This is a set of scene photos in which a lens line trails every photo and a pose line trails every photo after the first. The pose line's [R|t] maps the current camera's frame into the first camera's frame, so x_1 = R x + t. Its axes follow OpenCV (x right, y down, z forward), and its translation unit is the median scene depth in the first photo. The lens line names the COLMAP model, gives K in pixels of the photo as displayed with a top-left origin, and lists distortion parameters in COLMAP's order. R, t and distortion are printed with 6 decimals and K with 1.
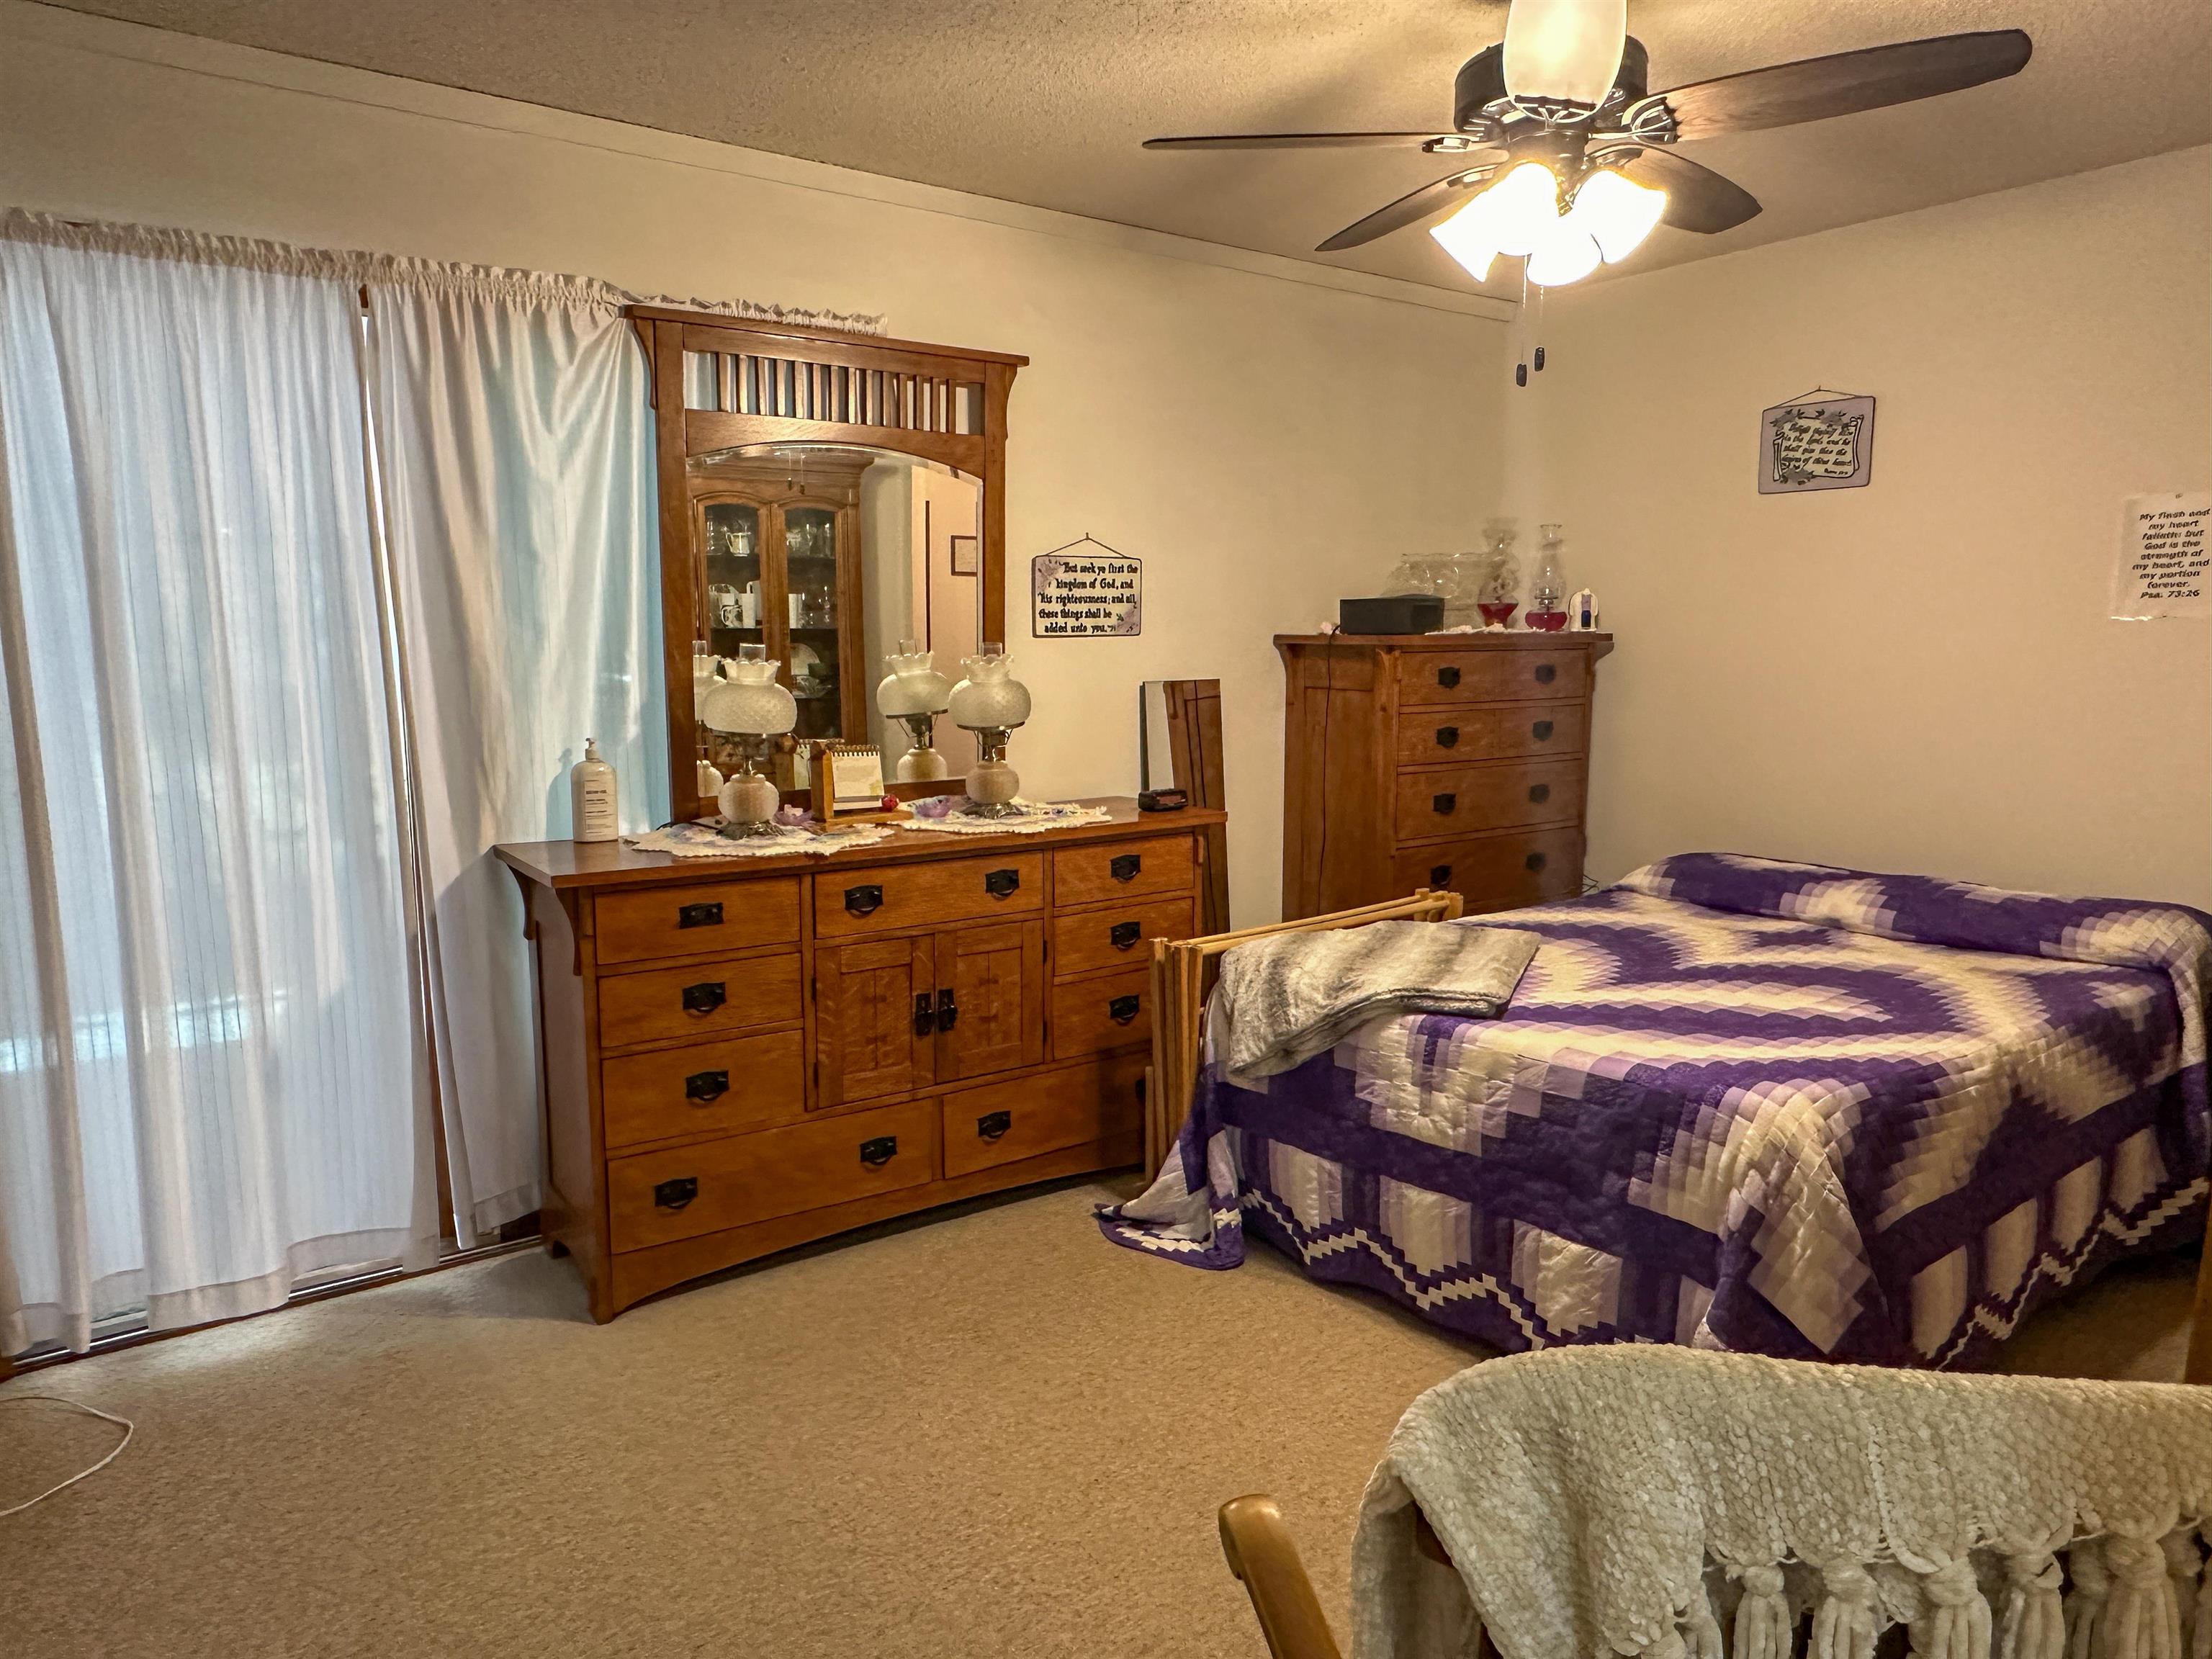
lens RADIAL K [[1405.8, 0, 1103.8], [0, 1405.8, 832.4], [0, 0, 1]] dist [-0.005683, -0.000742]
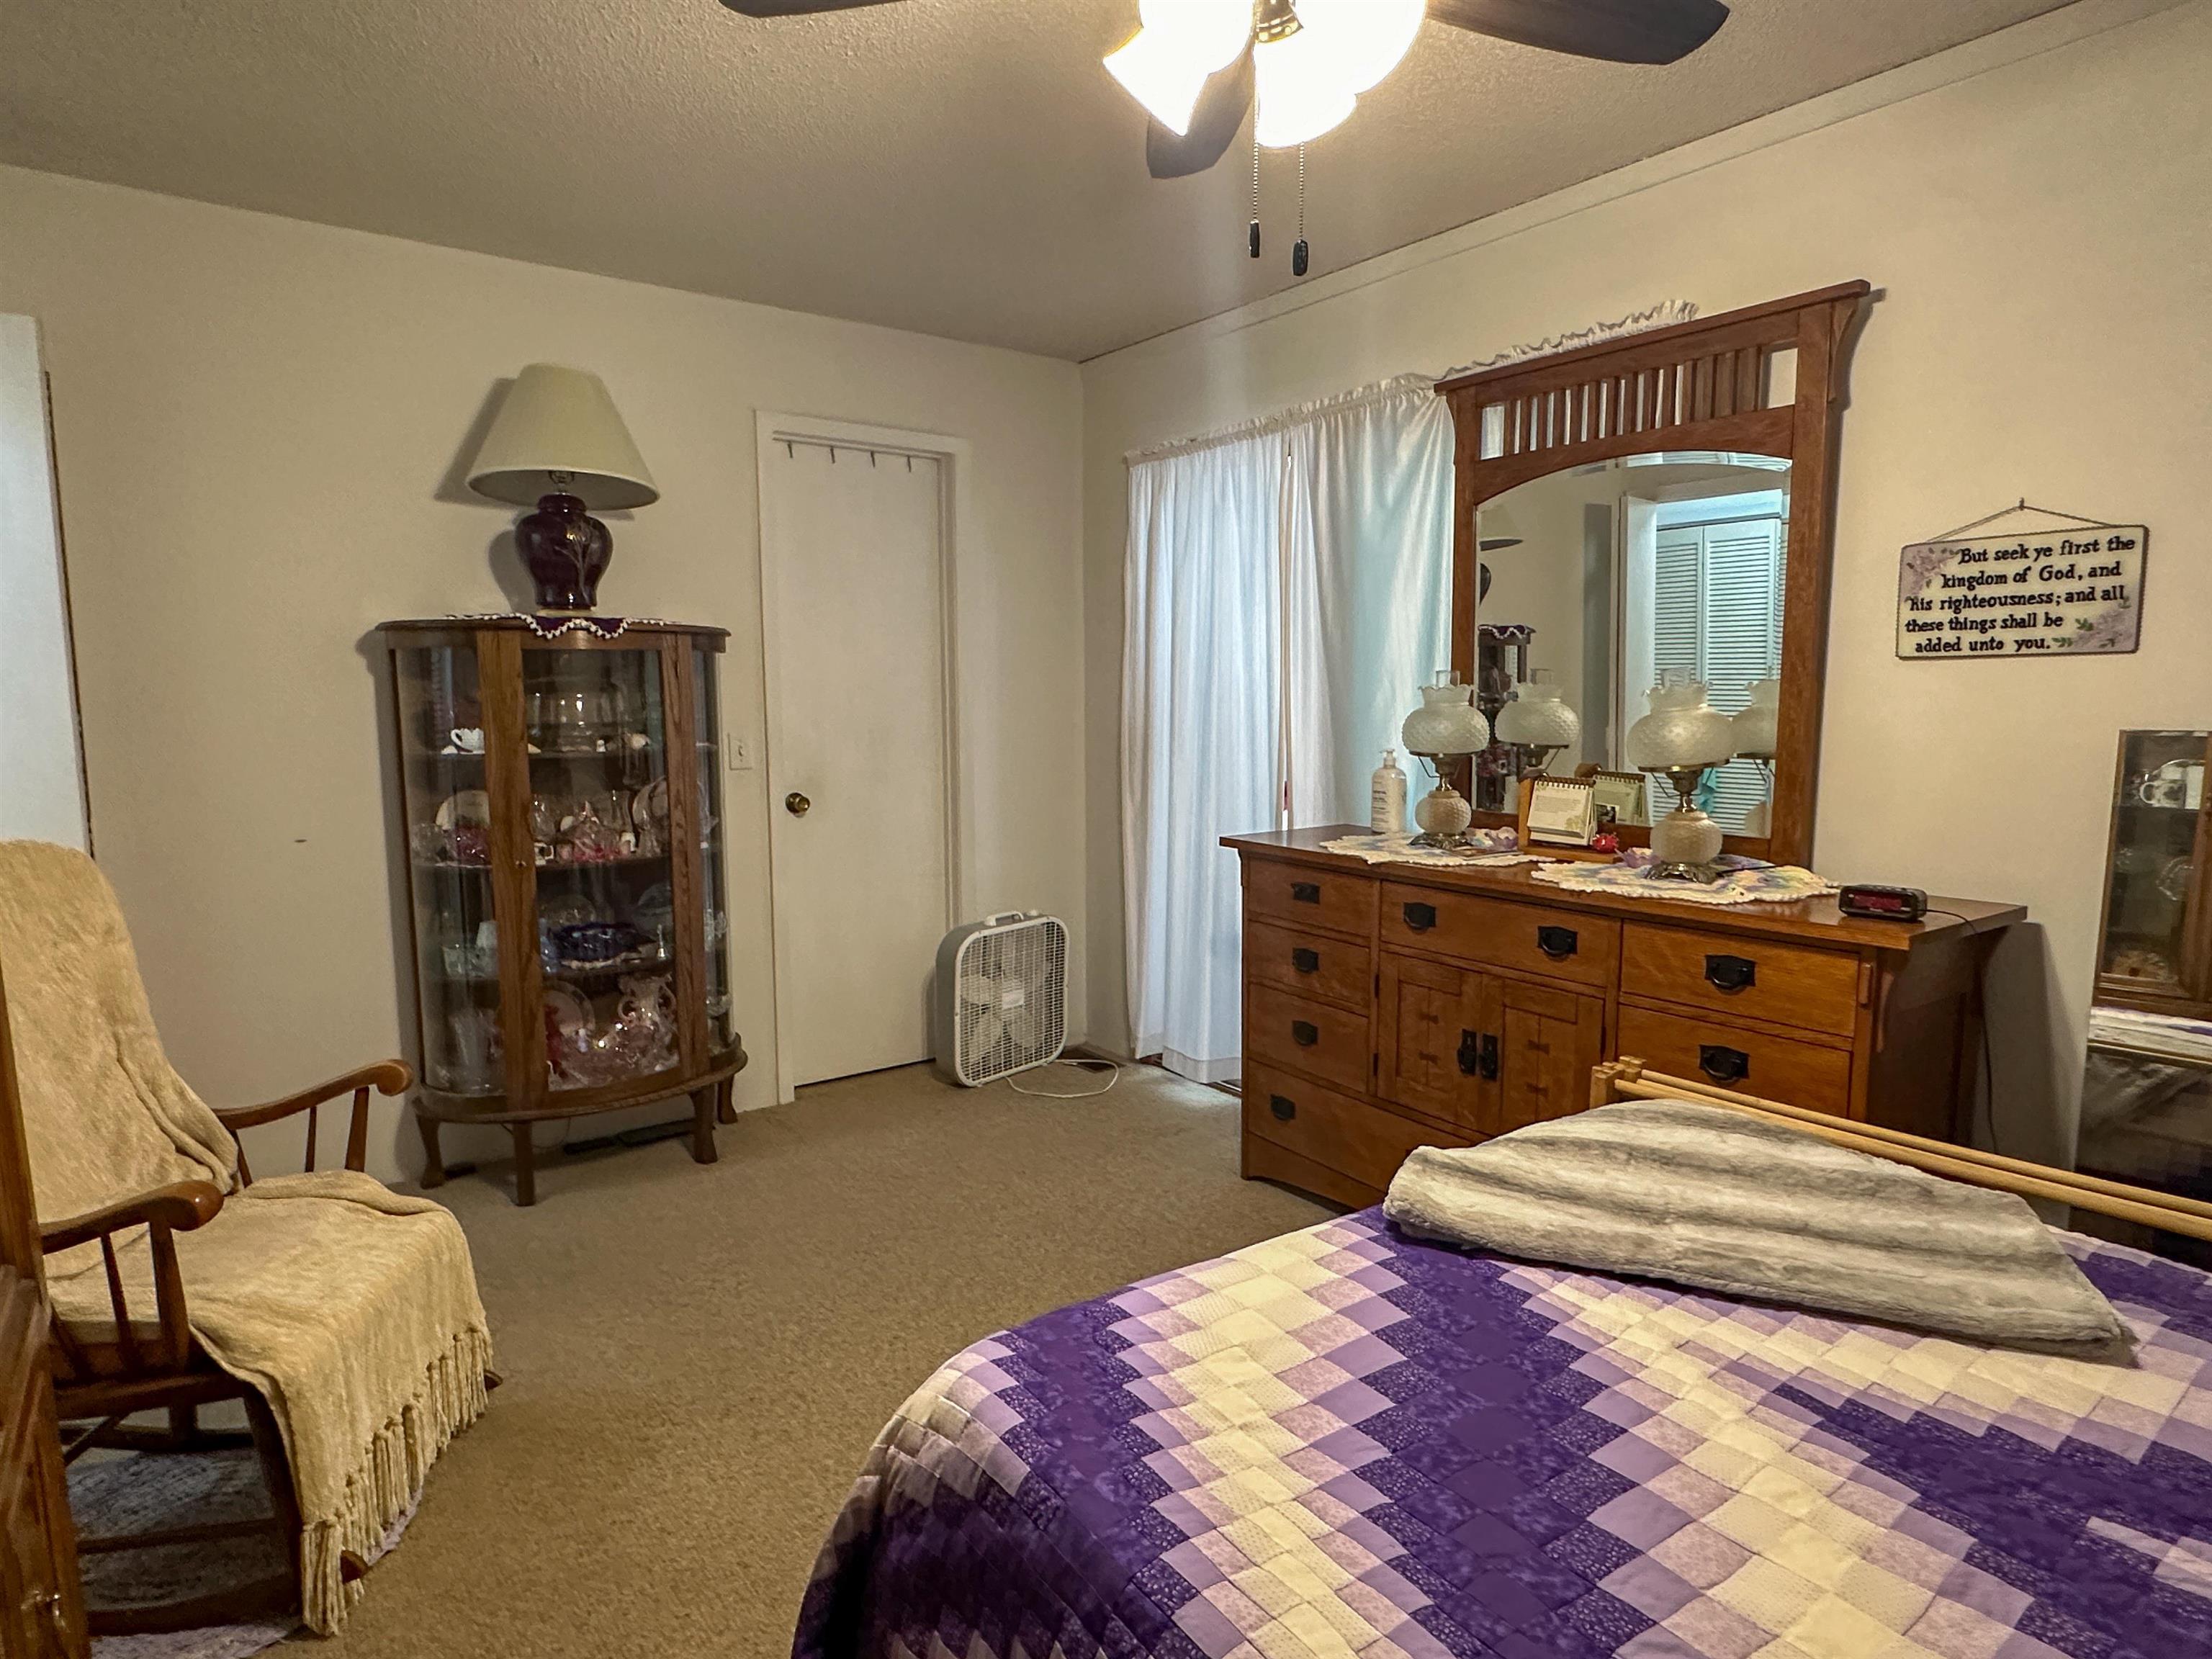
lens RADIAL K [[1256.7, 0, 1104.0], [0, 1256.7, 831.5], [0, 0, 1]] dist [-0.005508, -0.000767]
pose [[0.003405, 0.114626, -0.993403, 0.591221], [-0.135686, 0.984274, 0.113108, -0.069404], [0.990746, 0.134405, 0.018904, 0.594106]]
